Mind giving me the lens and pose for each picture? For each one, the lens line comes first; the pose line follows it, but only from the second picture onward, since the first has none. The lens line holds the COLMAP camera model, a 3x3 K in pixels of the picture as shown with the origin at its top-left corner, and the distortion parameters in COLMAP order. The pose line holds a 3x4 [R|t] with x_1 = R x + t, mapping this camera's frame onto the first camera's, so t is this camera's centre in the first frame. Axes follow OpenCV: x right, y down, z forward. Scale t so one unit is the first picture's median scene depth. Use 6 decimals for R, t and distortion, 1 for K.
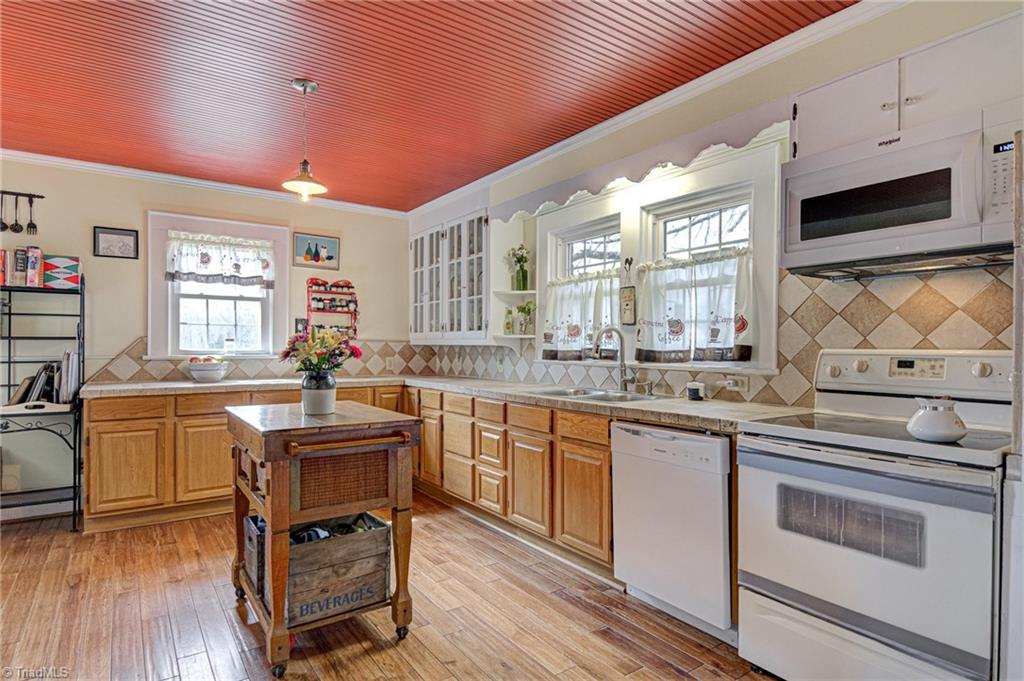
lens RADIAL K [[558.9, 0, 511.5], [0, 558.9, 347.0], [0, 0, 1]] dist [0.025946, -0.018024]
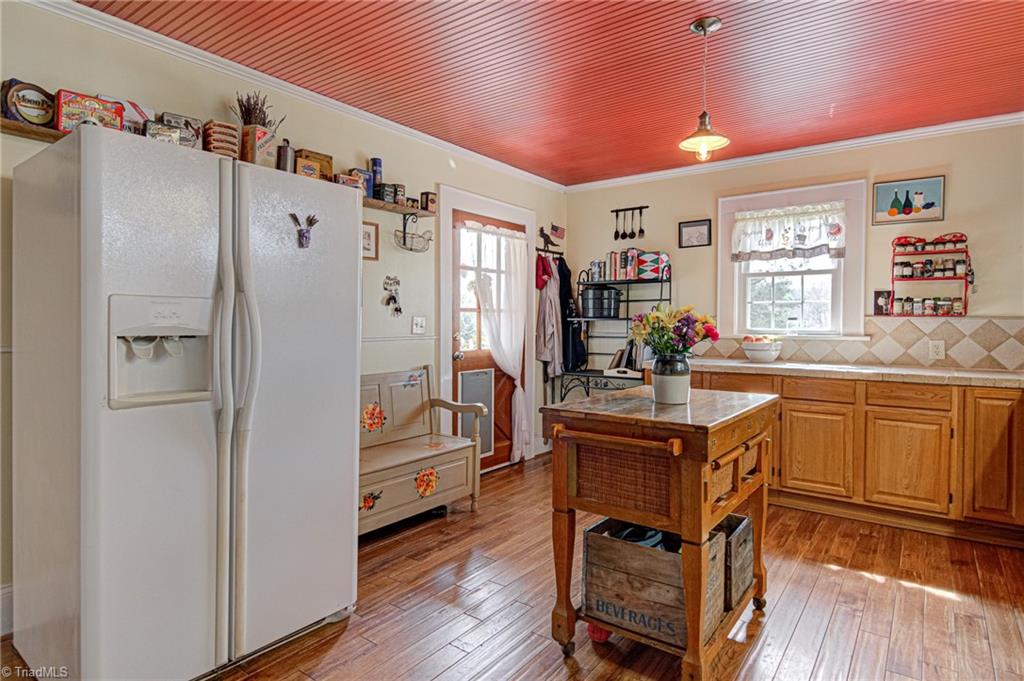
lens RADIAL K [[558.9, 0, 511.7], [0, 558.9, 333.0], [0, 0, 1]] dist [0.025946, -0.018024]
pose [[0.316408, 0.014124, -0.948518, 0.231968], [-0.002567, 0.999898, 0.014033, -0.000798], [0.948620, -0.002006, 0.316412, 0.277082]]
